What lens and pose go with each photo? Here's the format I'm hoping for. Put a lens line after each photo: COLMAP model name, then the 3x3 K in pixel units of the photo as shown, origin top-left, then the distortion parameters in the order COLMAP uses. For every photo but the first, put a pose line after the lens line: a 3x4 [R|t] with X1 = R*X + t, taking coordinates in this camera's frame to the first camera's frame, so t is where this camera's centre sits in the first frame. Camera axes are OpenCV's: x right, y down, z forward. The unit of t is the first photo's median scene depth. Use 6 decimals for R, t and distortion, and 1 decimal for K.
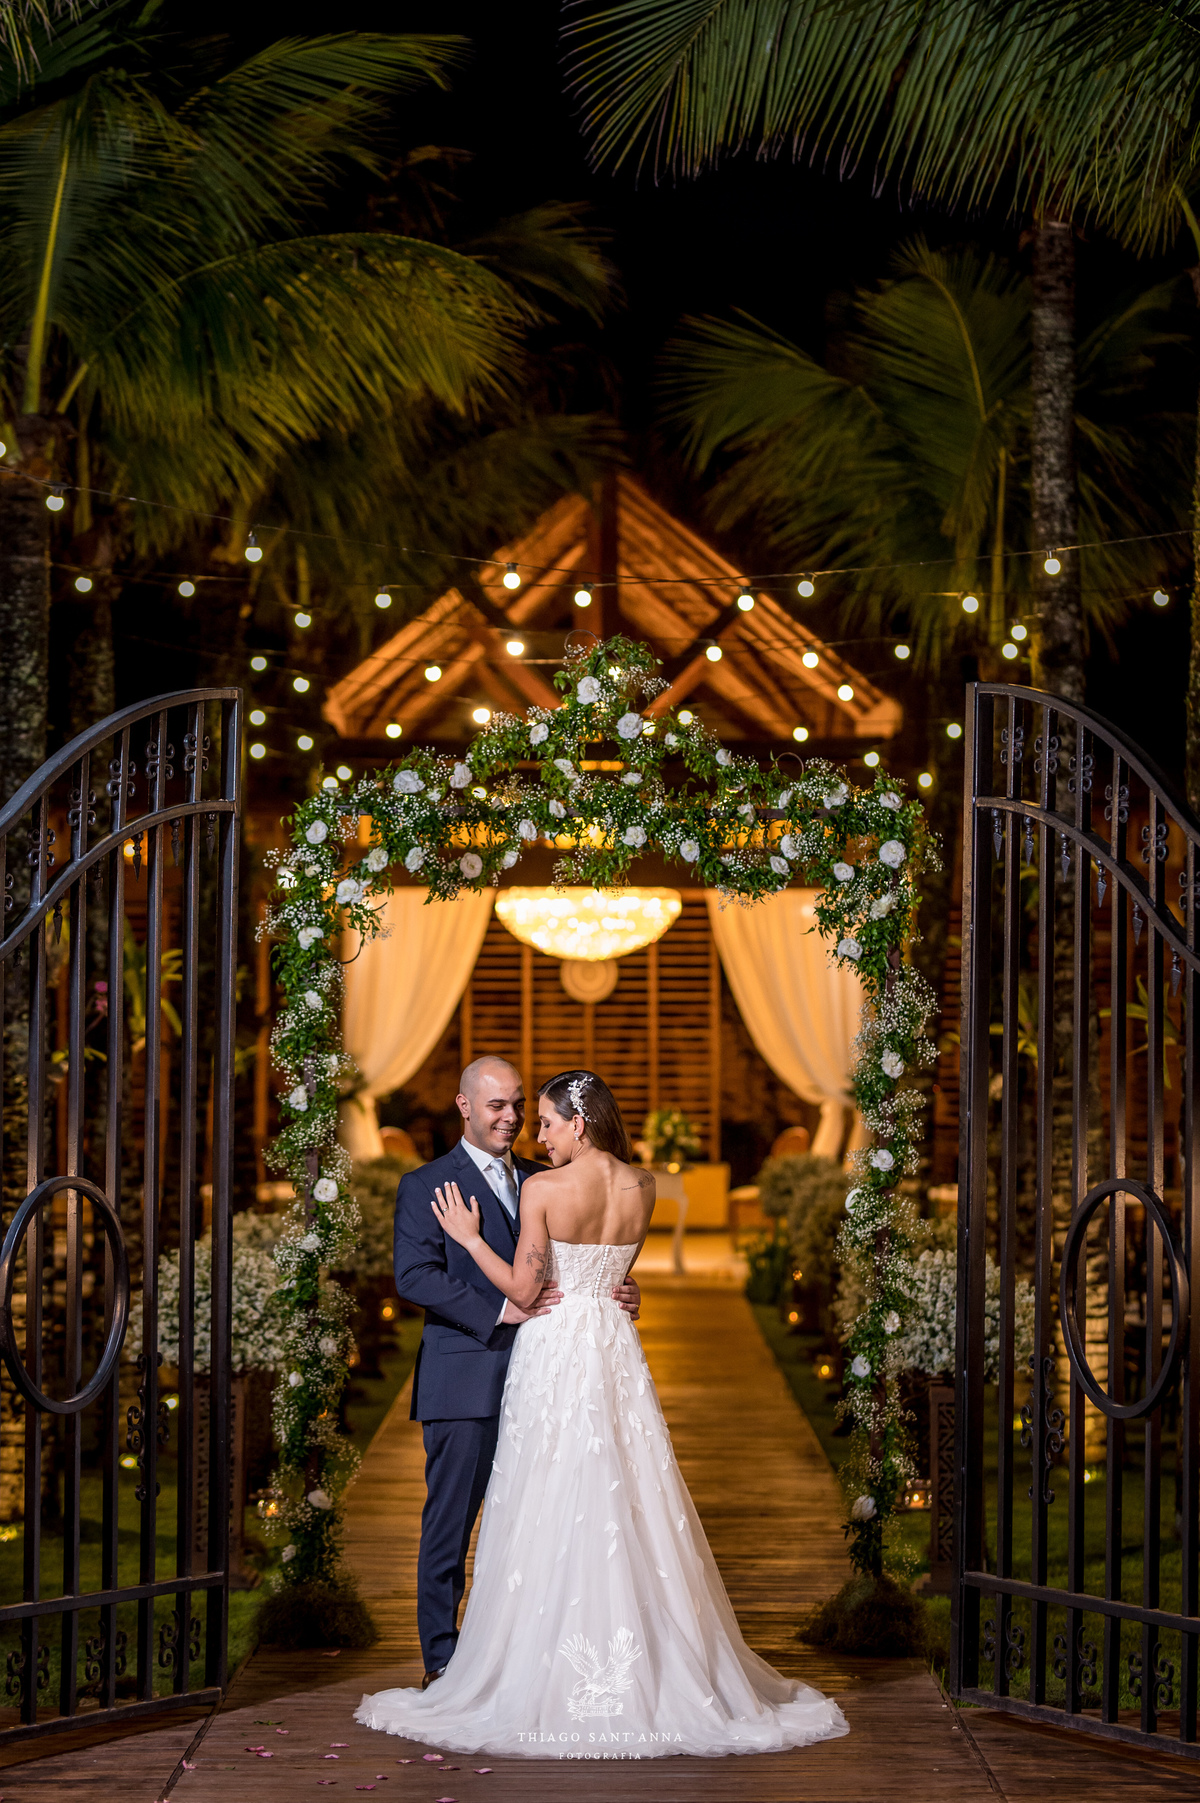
lens RADIAL K [[4360.5, 0, 598.4], [0, 4360.5, 902.3], [0, 0, 1]] dist [0.047466, 0.000000]
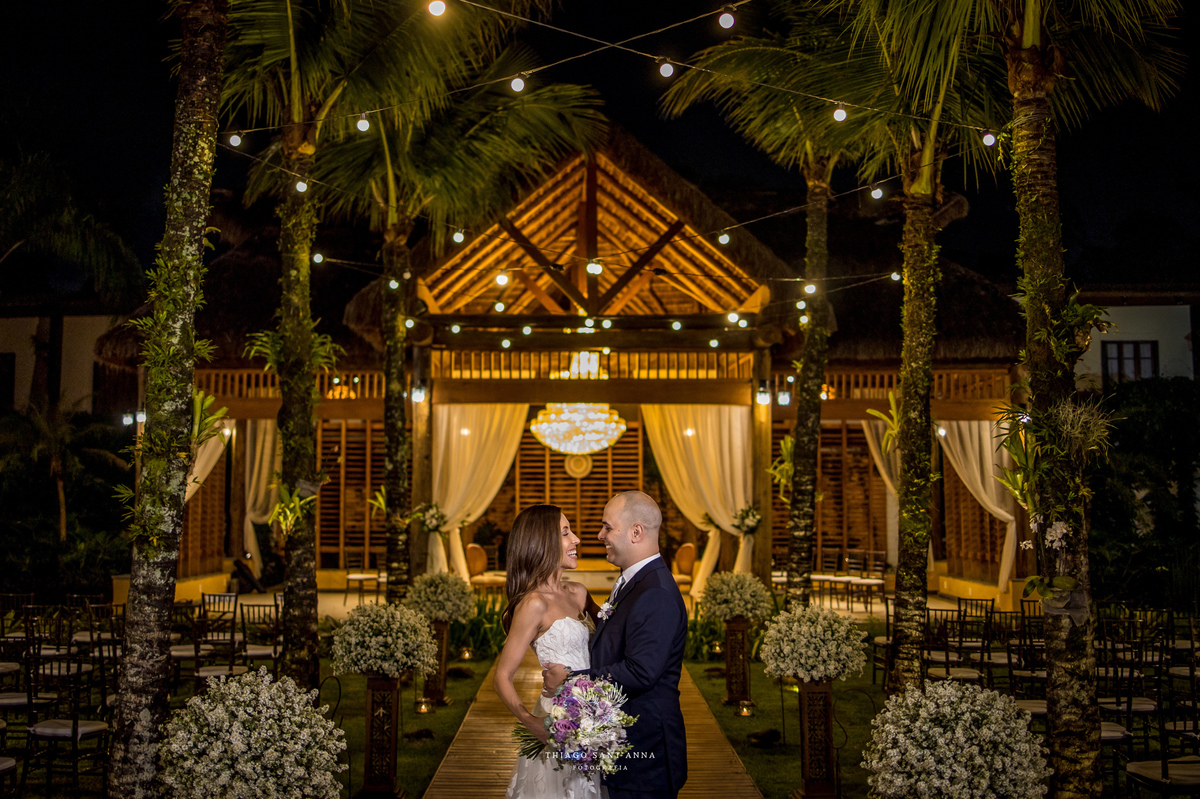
lens RADIAL K [[1411.0, 0, 592.2], [0, 1411.0, 345.3], [0, 0, 1]] dist [-0.013407, 0.000000]
pose [[0.999956, 0.000301, 0.009416, -0.007039], [0.000437, 0.996926, -0.078342, 0.046032], [-0.009411, 0.078343, 0.996882, 1.249900]]
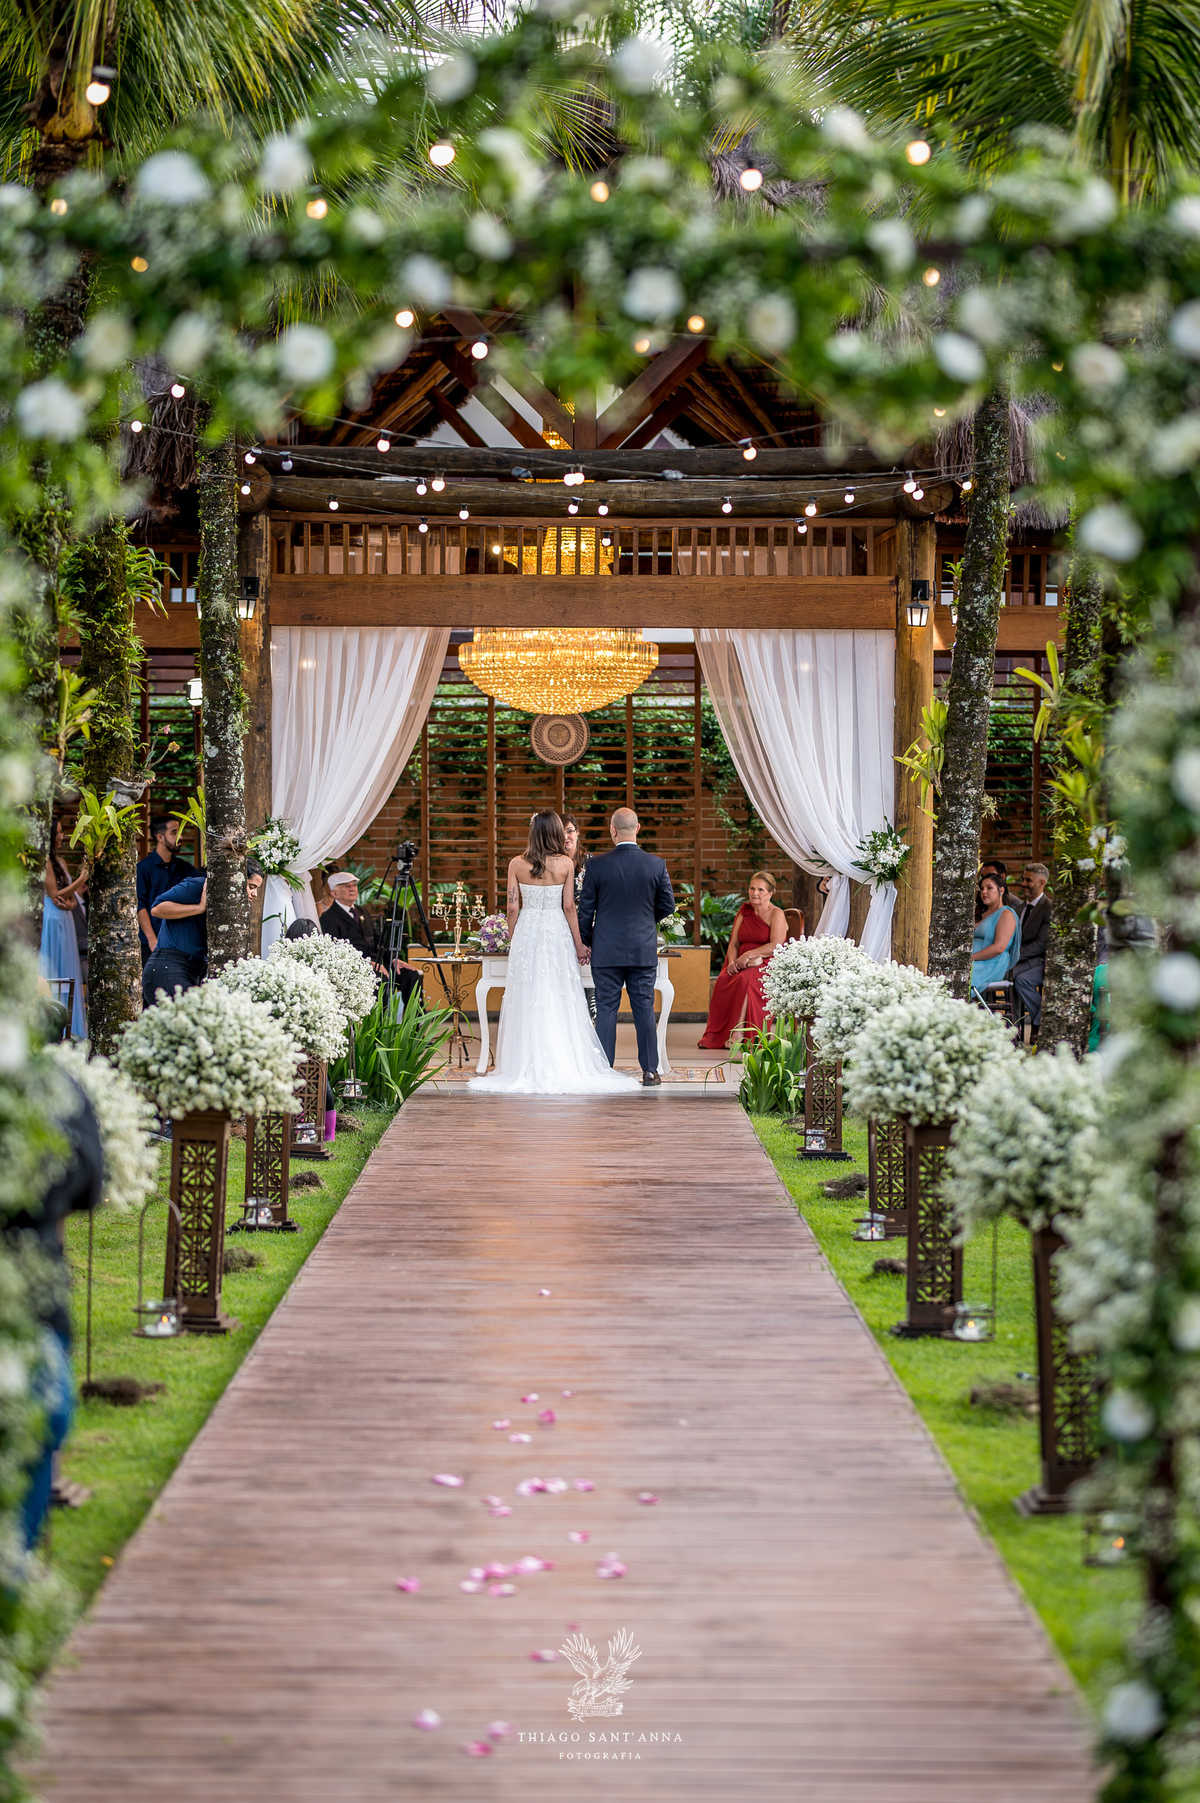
lens RADIAL K [[4053.3, 0, 598.5], [0, 4053.3, 899.1], [0, 0, 1]] dist [0.016990, 0.000000]
pose [[0.999970, 0.001823, 0.007492, -0.000894], [-0.002199, 0.998724, 0.050452, 0.027956], [-0.007390, -0.050467, 0.998698, 0.559994]]
